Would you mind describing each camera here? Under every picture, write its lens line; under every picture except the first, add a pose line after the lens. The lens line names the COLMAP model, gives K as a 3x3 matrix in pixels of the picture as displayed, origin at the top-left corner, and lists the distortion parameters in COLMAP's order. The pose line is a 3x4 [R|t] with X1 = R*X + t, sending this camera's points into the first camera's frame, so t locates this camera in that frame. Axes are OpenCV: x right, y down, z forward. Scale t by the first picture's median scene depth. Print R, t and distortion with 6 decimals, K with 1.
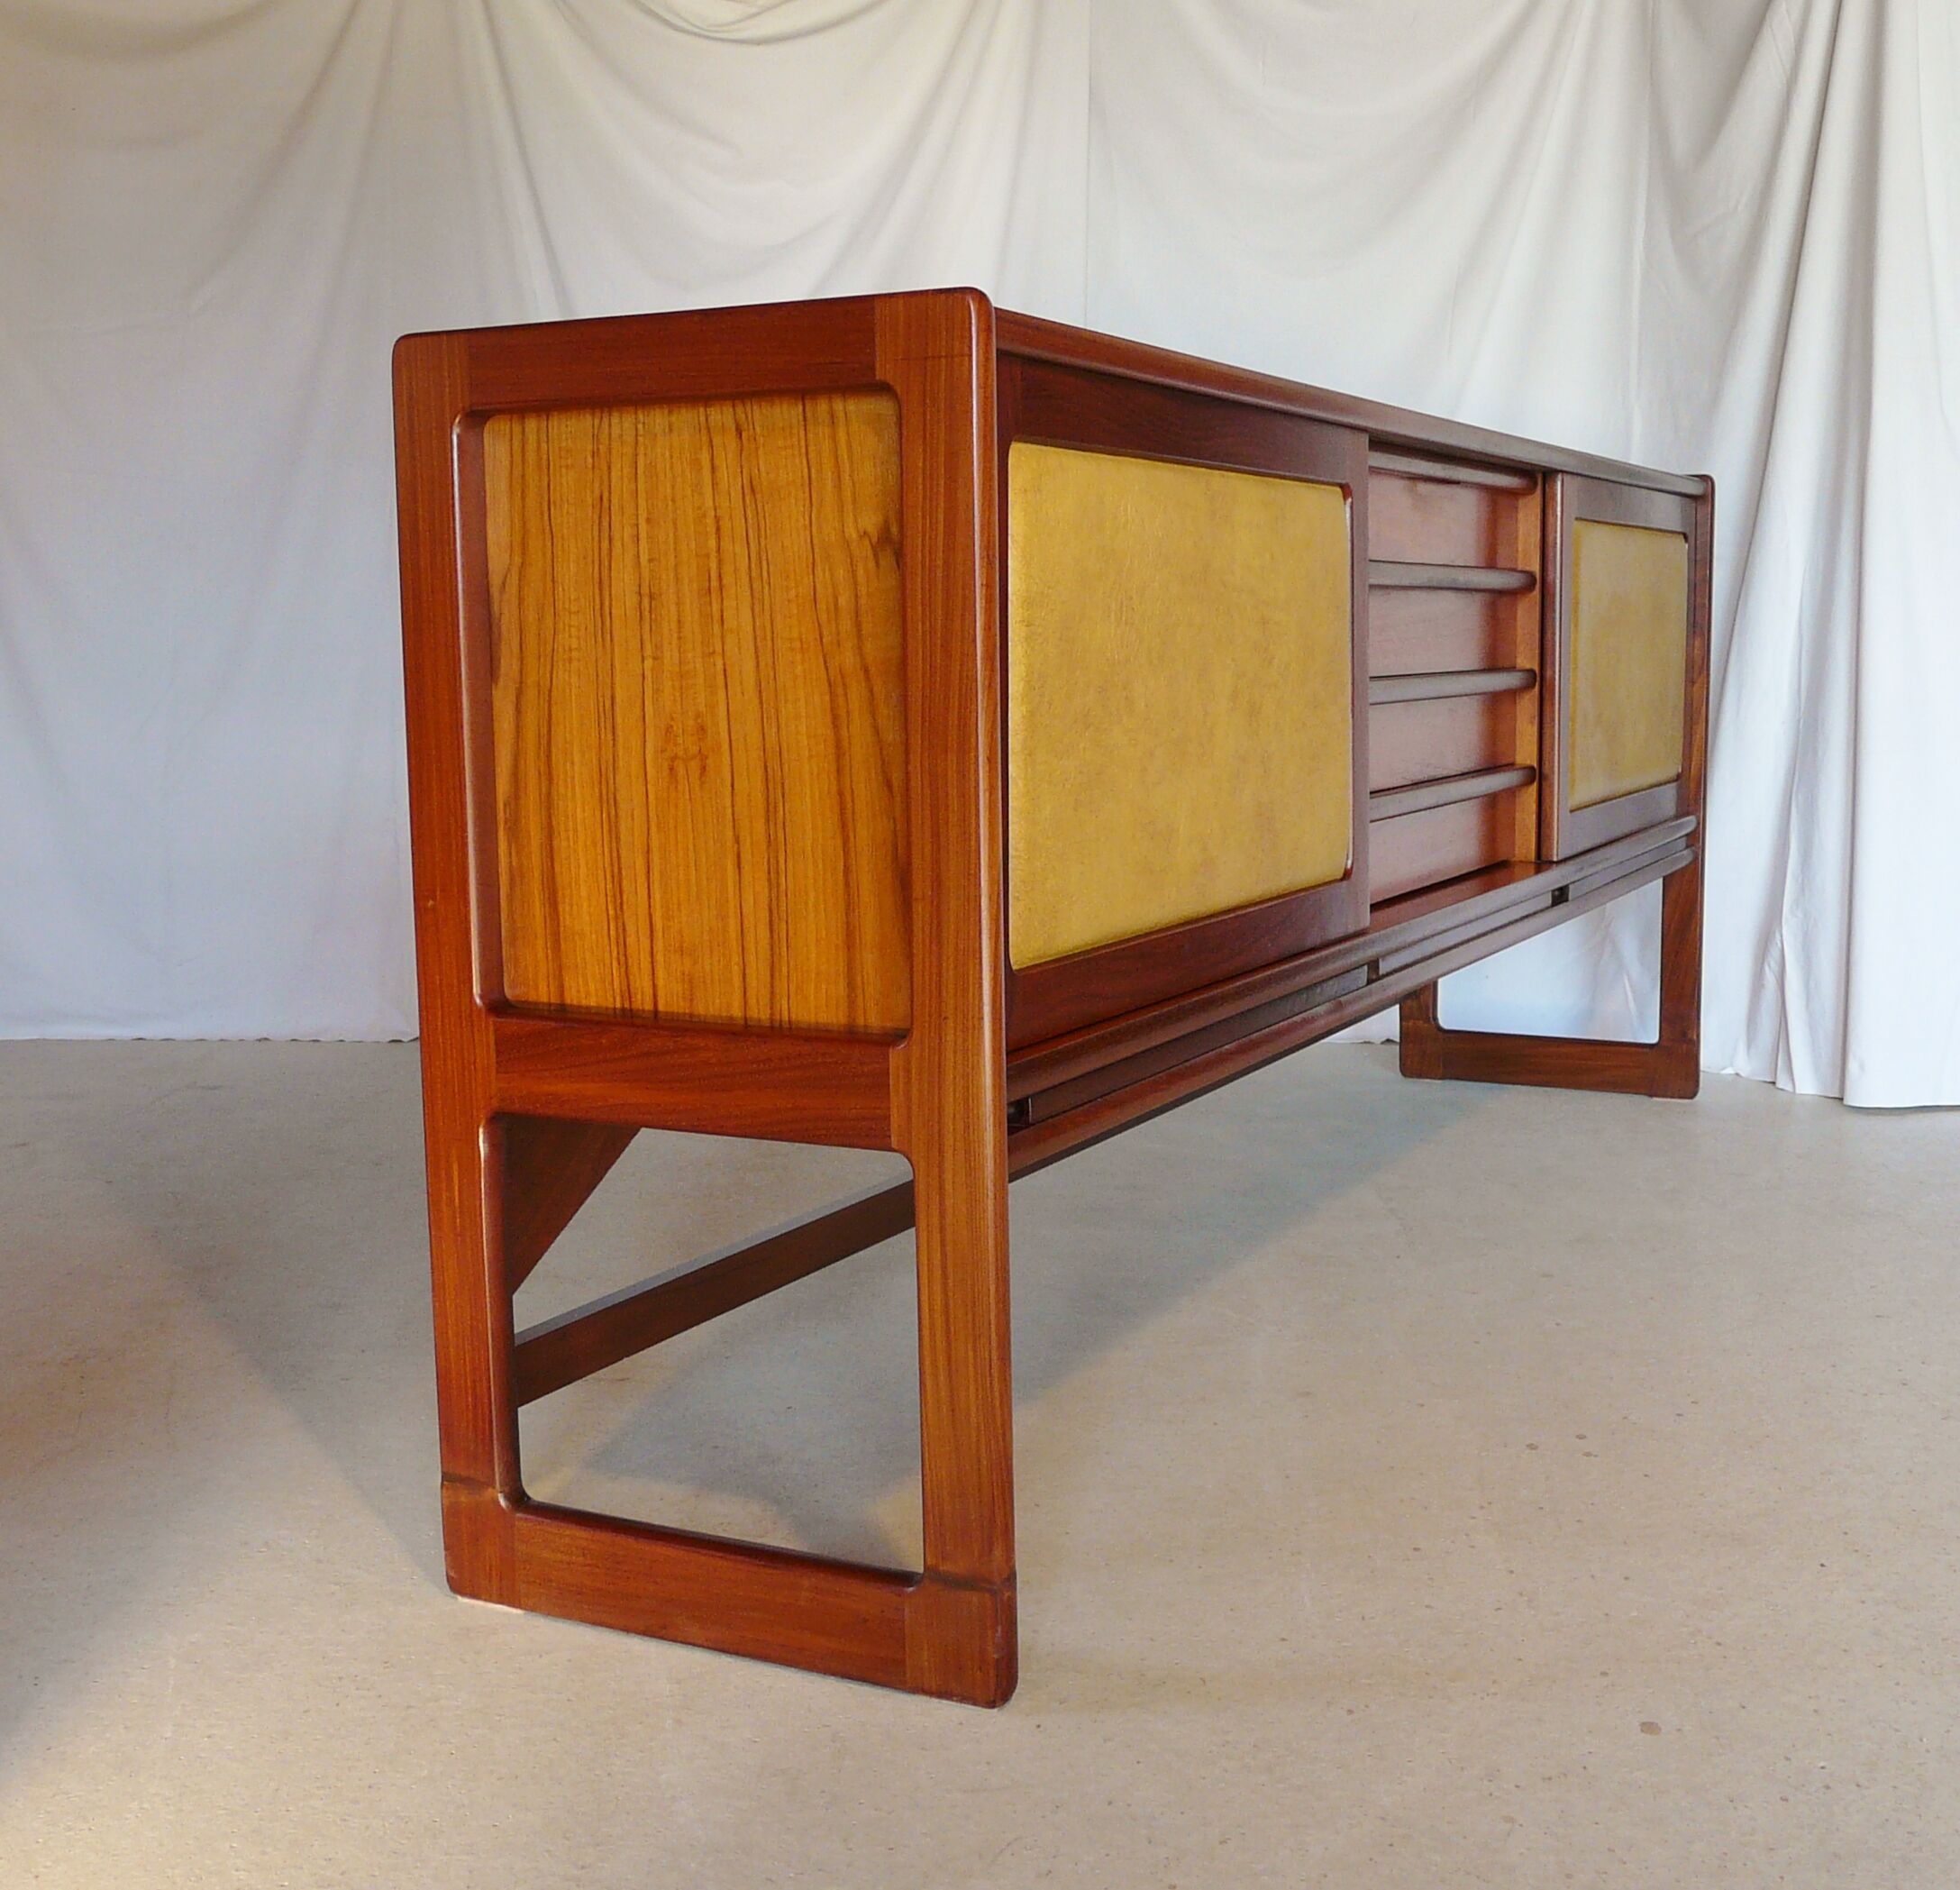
lens RADIAL K [[2442.9, 0, 1032.0], [0, 2442.9, 940.9], [0, 0, 1]] dist [-0.057208, 0.055977]
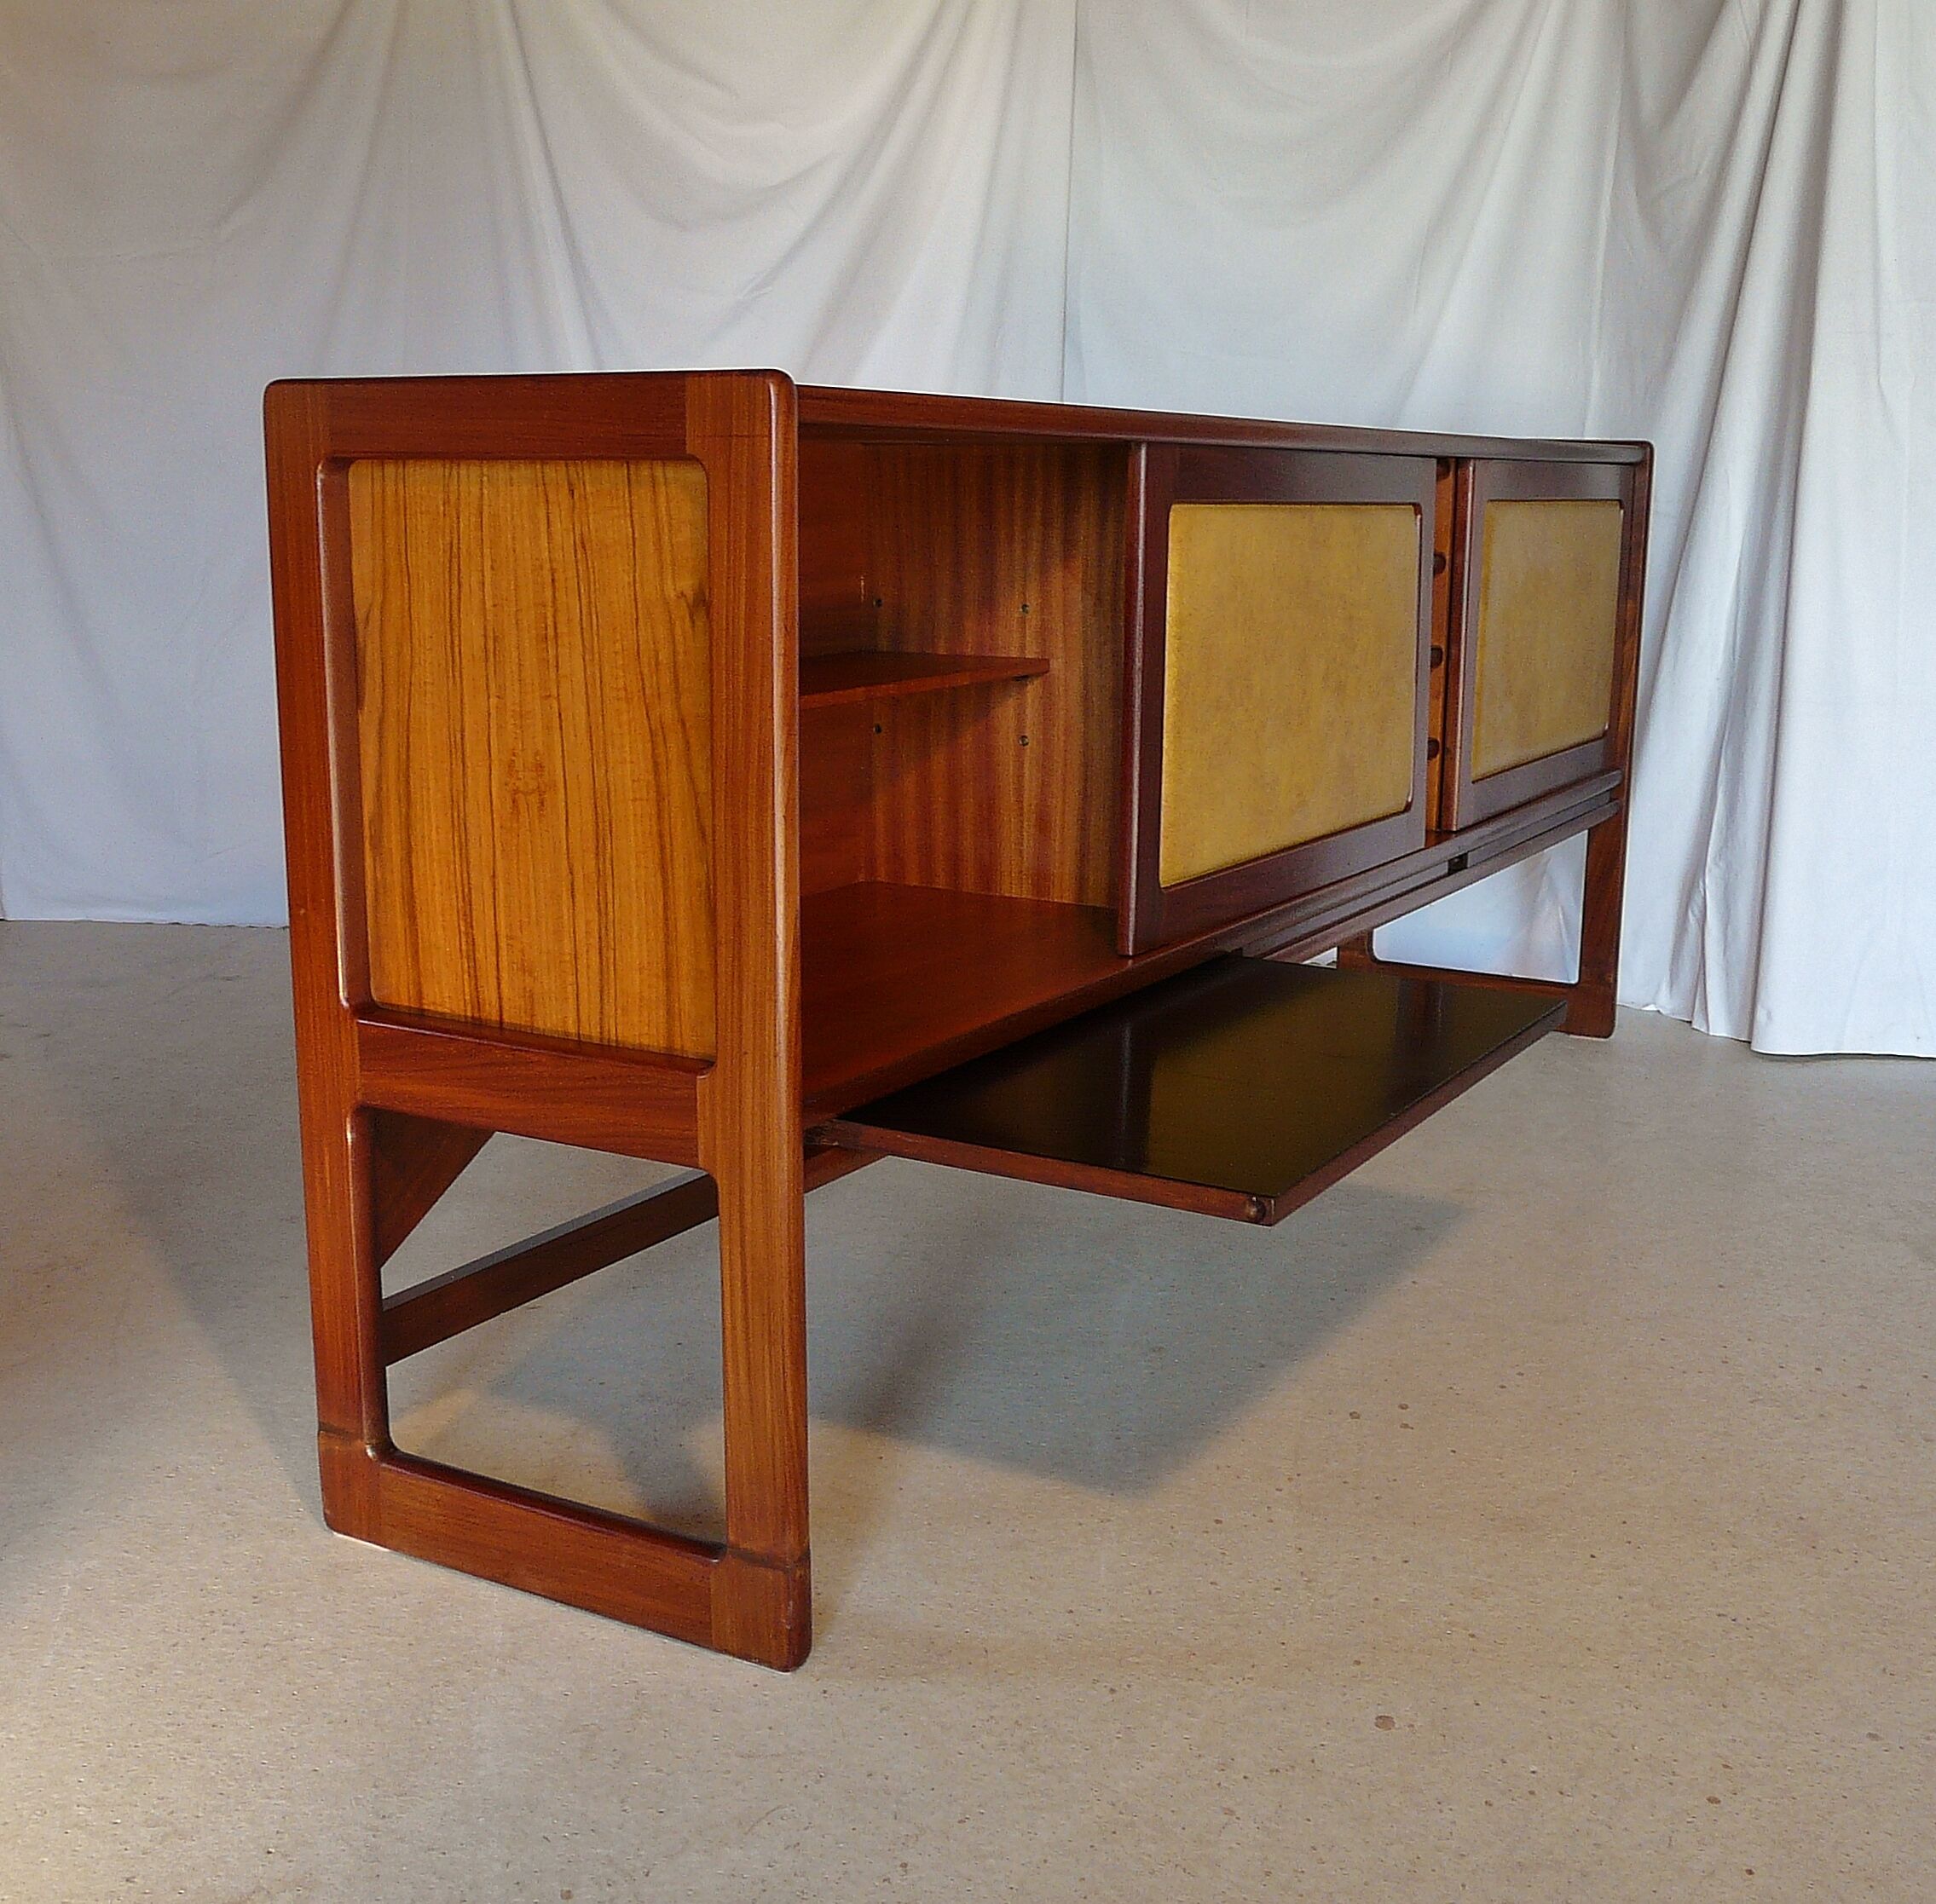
lens RADIAL K [[2304.2, 0, 1006.1], [0, 2304.2, 959.0], [0, 0, 1]] dist [-0.047805, 0.025470]
pose [[0.998444, 0.032063, -0.045631, 0.115562], [-0.028270, 0.996274, 0.081480, -0.089020], [0.048074, -0.080063, 0.995630, -0.000612]]
